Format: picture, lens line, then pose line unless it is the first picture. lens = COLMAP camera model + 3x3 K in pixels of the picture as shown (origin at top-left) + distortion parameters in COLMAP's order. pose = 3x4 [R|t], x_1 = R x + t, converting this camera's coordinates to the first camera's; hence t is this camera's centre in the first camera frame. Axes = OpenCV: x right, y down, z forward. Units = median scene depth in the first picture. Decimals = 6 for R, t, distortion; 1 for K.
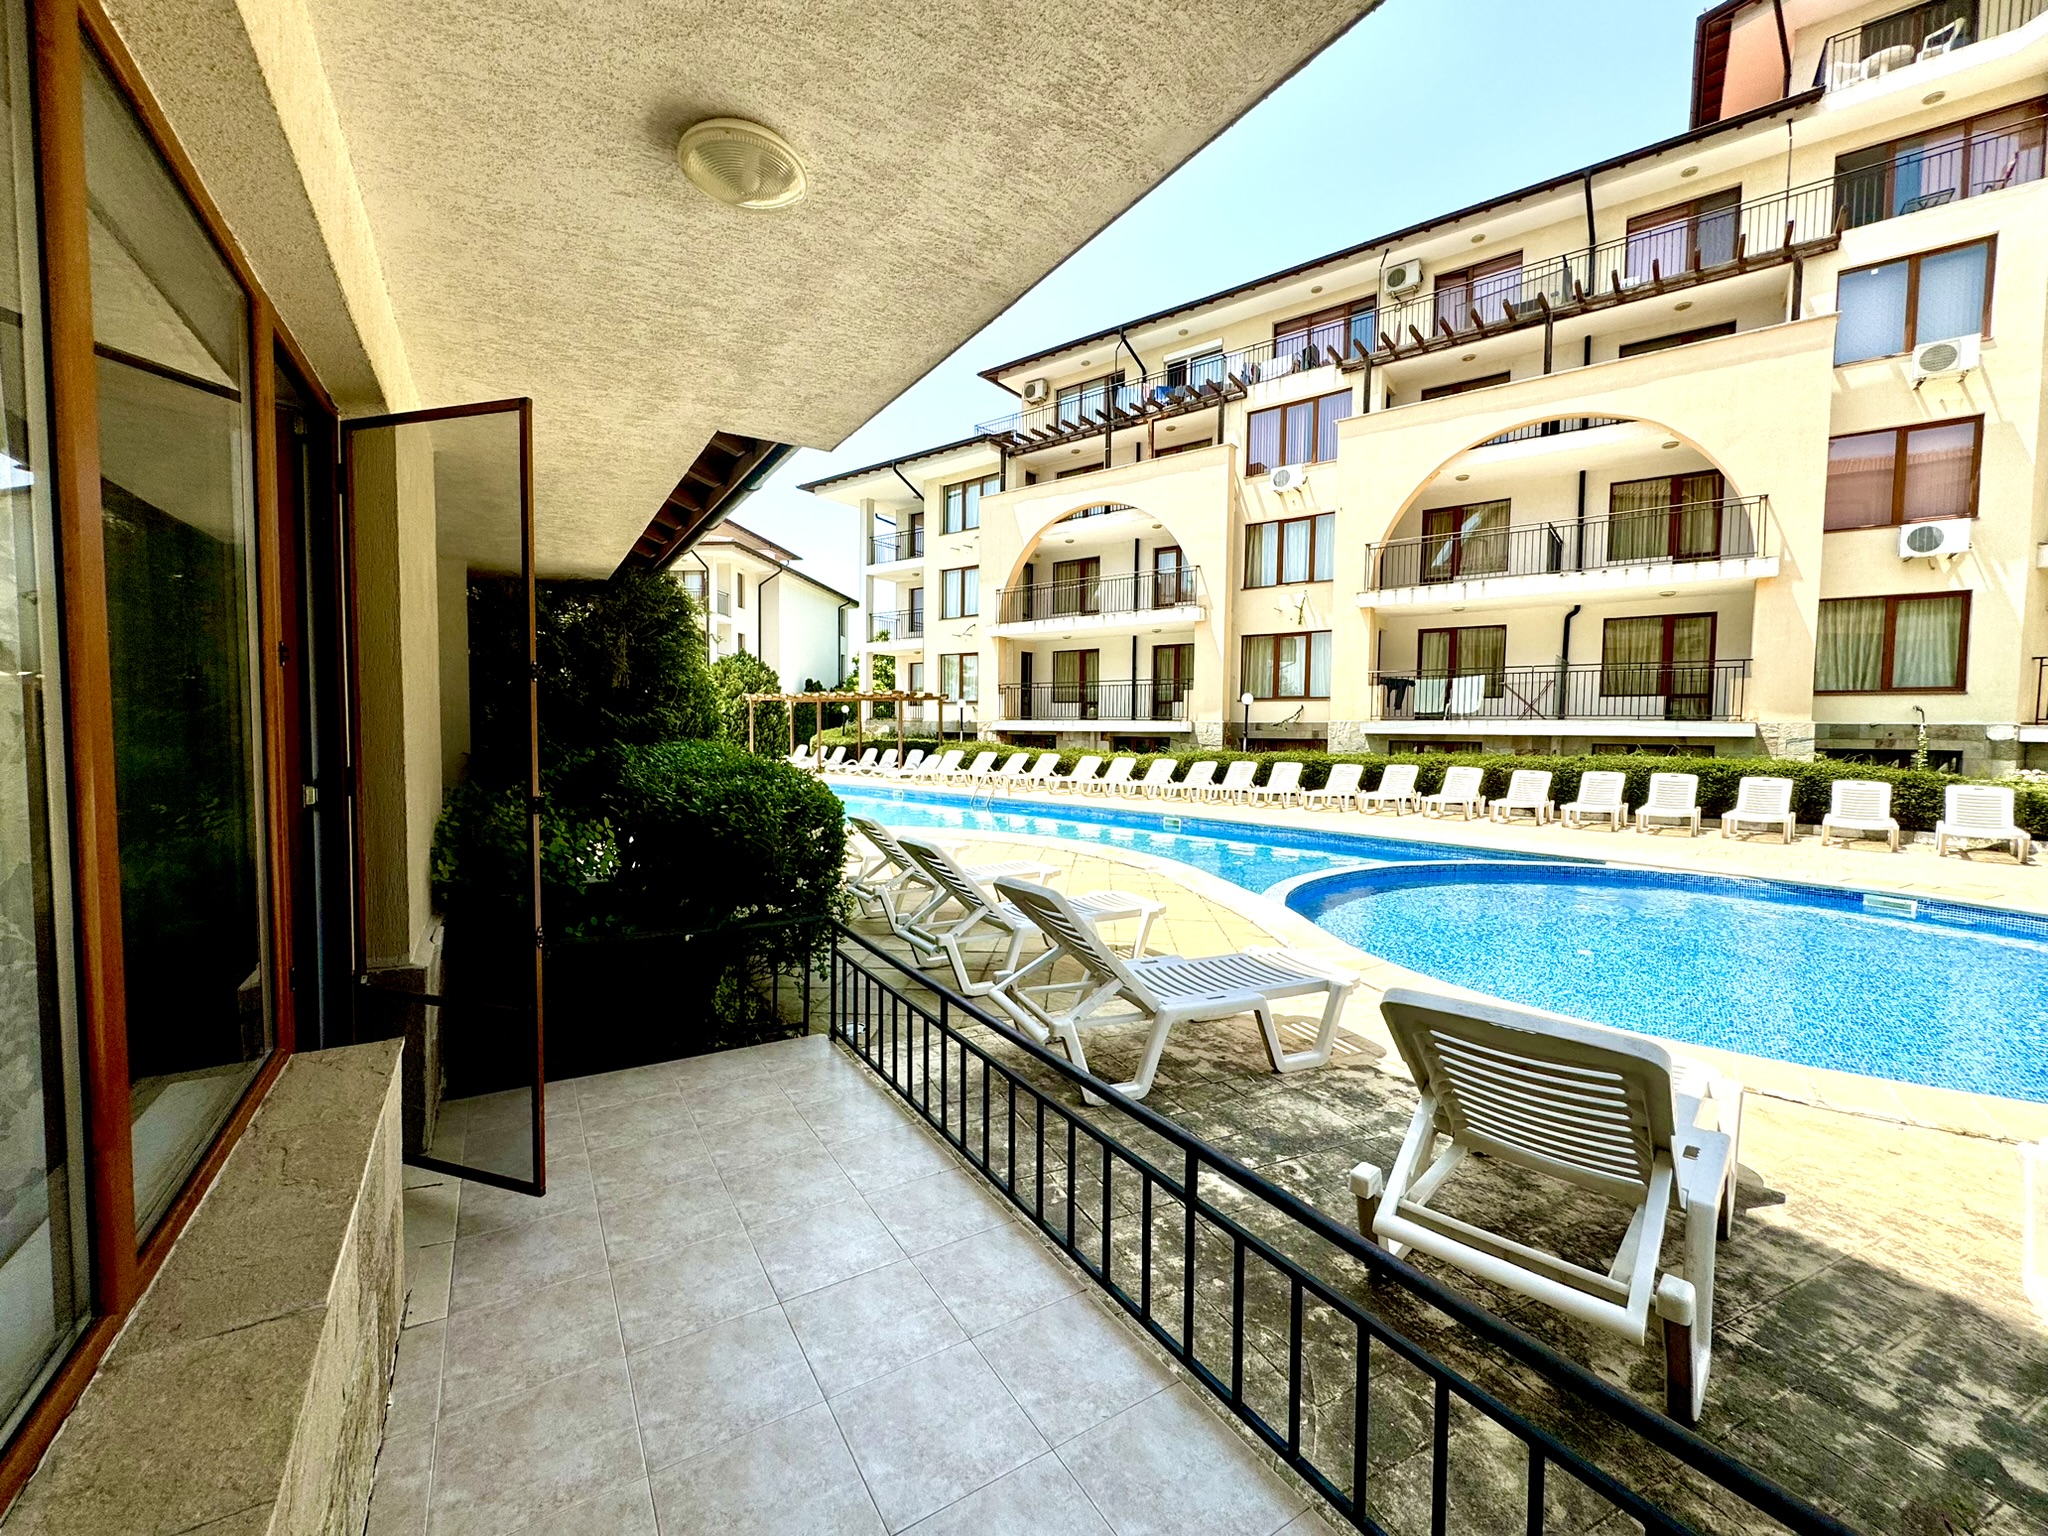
lens RADIAL K [[819.7, 0, 1032.4], [0, 819.7, 765.3], [0, 0, 1]] dist [-0.002426, 0.000257]
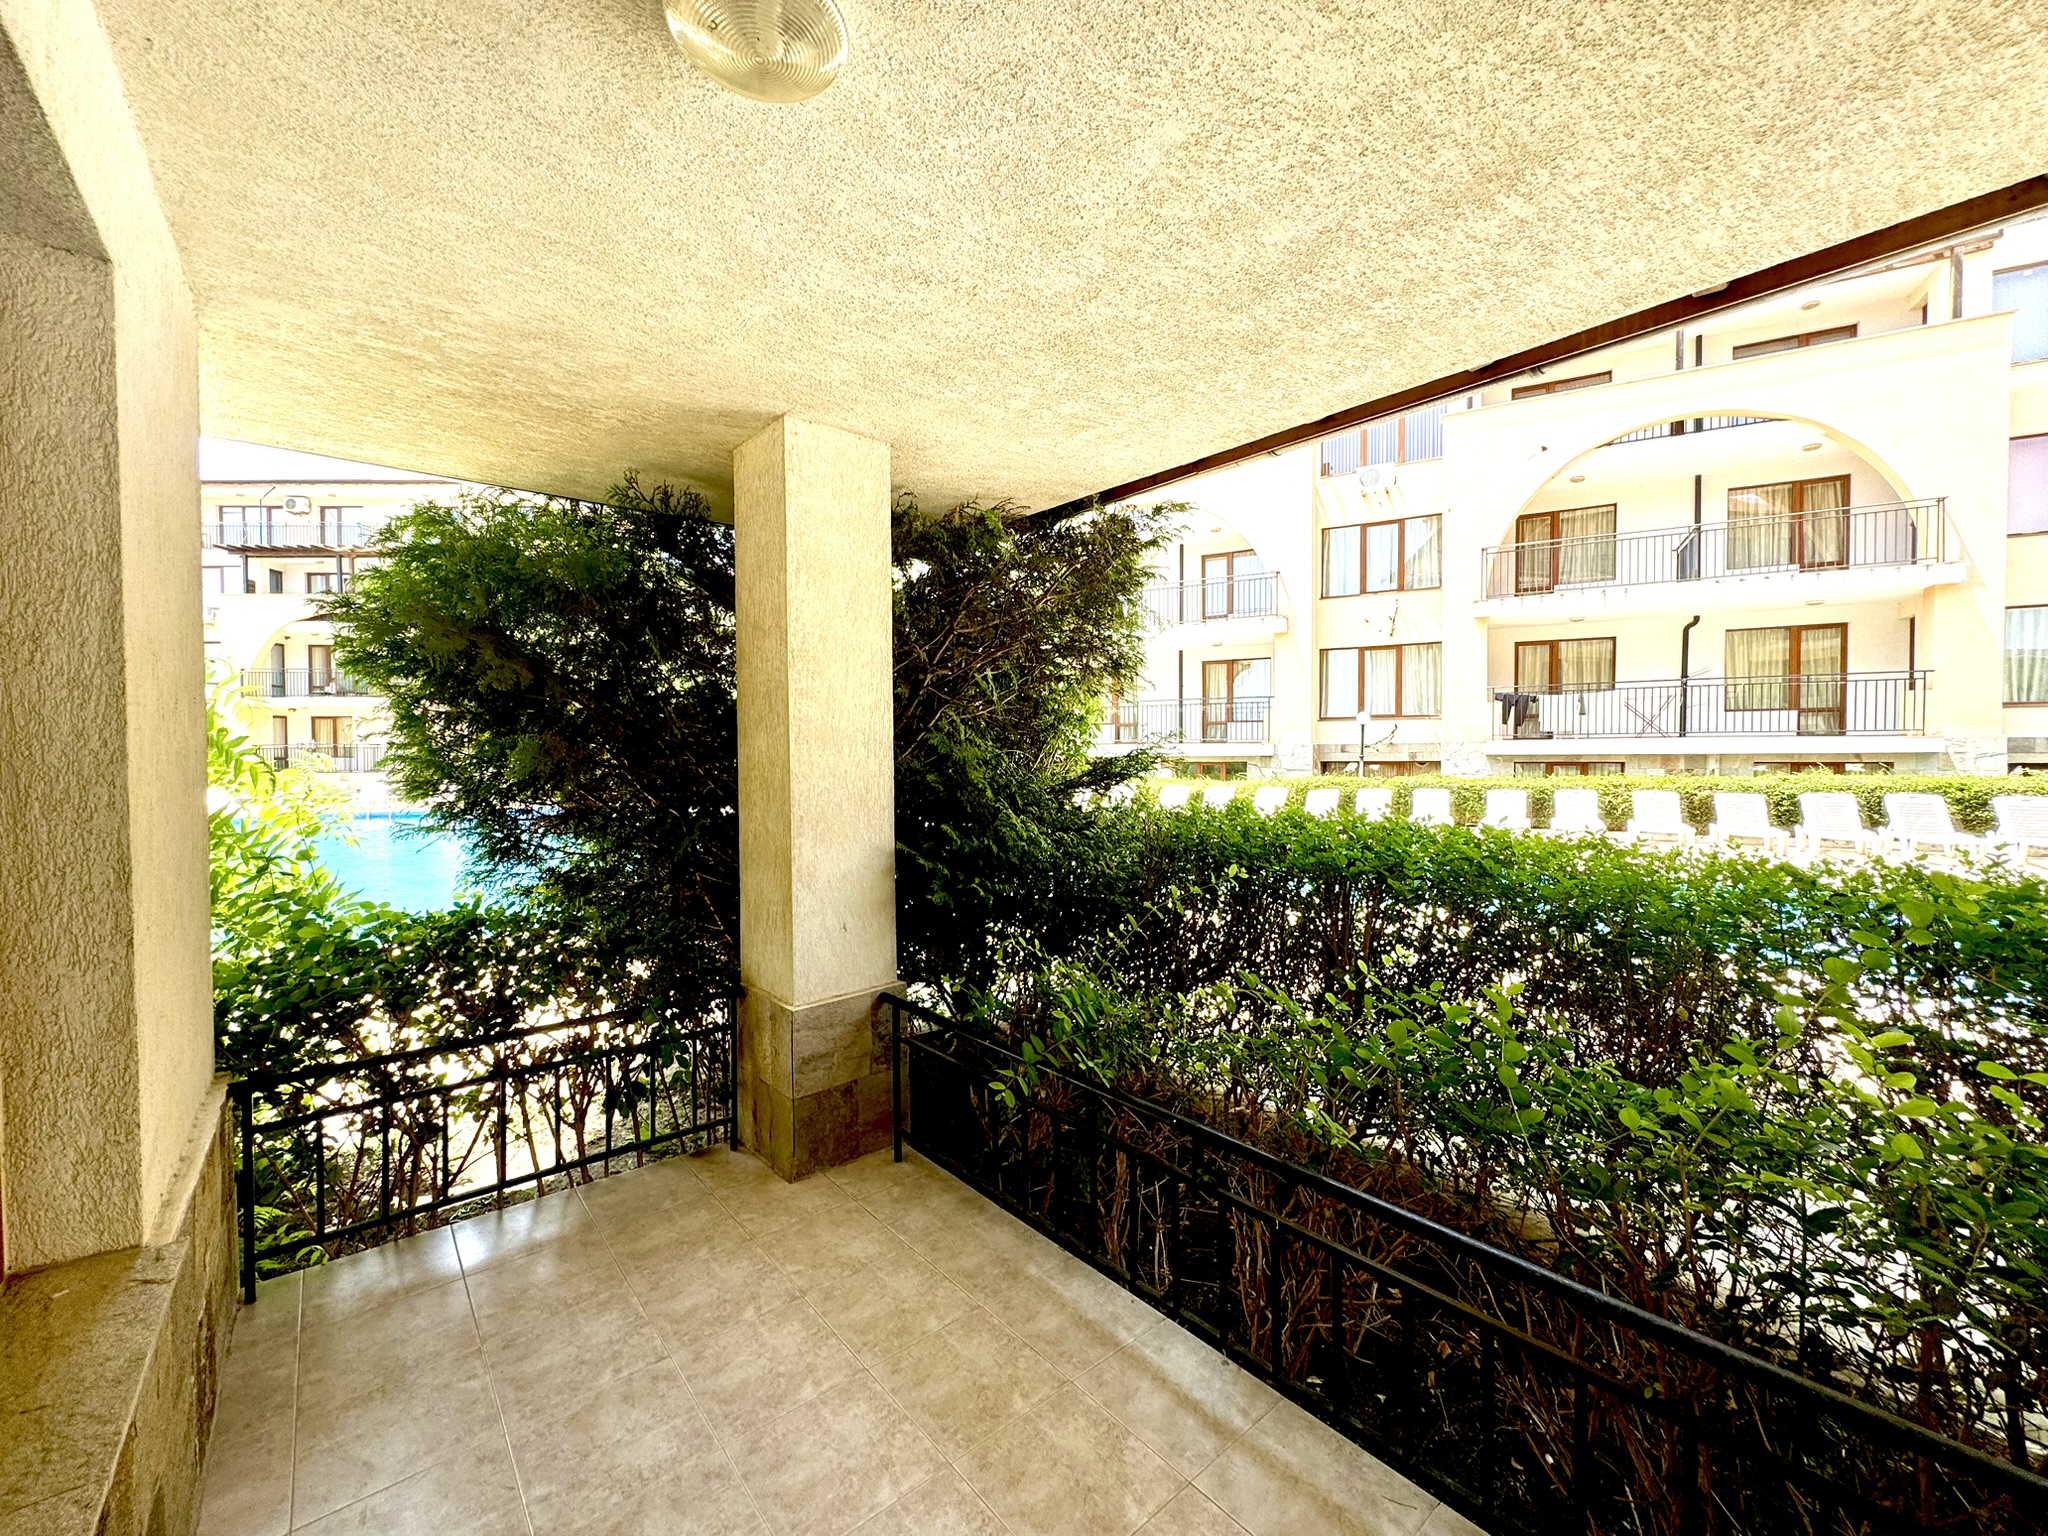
lens RADIAL K [[819.7, 0, 1024.1], [0, 819.7, 756.6], [0, 0, 1]] dist [-0.002426, 0.000257]
pose [[0.990885, -0.013201, 0.134059, -0.229132], [0.018745, 0.999017, -0.040176, -0.009782], [-0.133396, 0.042323, 0.990159, 0.174443]]
